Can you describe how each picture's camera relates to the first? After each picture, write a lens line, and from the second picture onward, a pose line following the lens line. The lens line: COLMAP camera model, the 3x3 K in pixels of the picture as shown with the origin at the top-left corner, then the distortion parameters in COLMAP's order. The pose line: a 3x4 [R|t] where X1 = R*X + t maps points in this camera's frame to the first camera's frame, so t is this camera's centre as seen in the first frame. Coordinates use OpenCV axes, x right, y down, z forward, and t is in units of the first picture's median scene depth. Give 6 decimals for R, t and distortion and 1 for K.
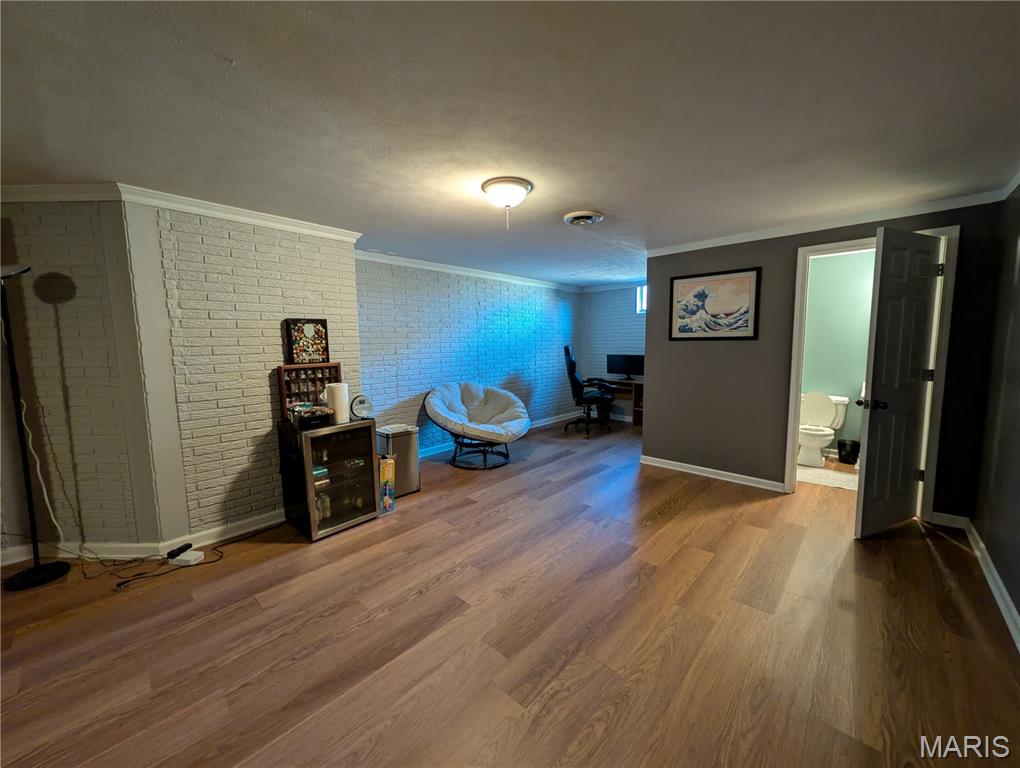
lens RADIAL K [[393.4, 0, 508.3], [0, 393.4, 383.0], [0, 0, 1]] dist [0.003314, 0.000098]
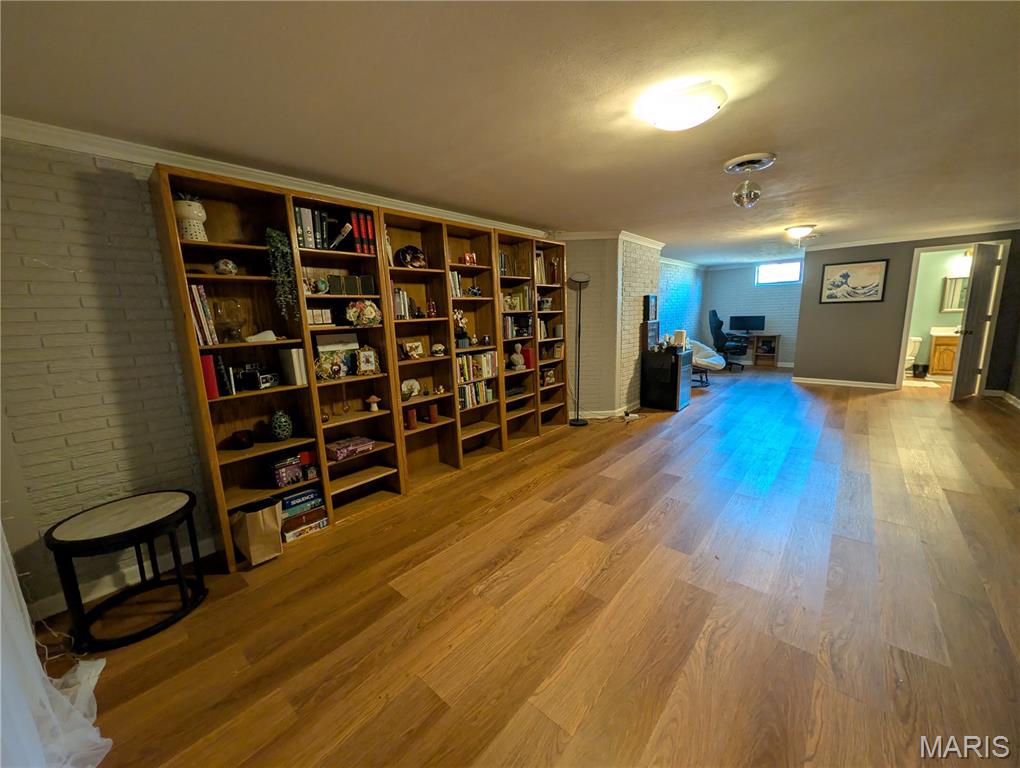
lens RADIAL K [[393.4, 0, 512.2], [0, 393.4, 383.9], [0, 0, 1]] dist [0.003314, 0.000098]
pose [[0.999235, -0.026181, 0.029055, -1.007508], [0.023957, 0.996940, 0.074407, 0.076620], [-0.030914, -0.073654, 0.996805, -0.666645]]
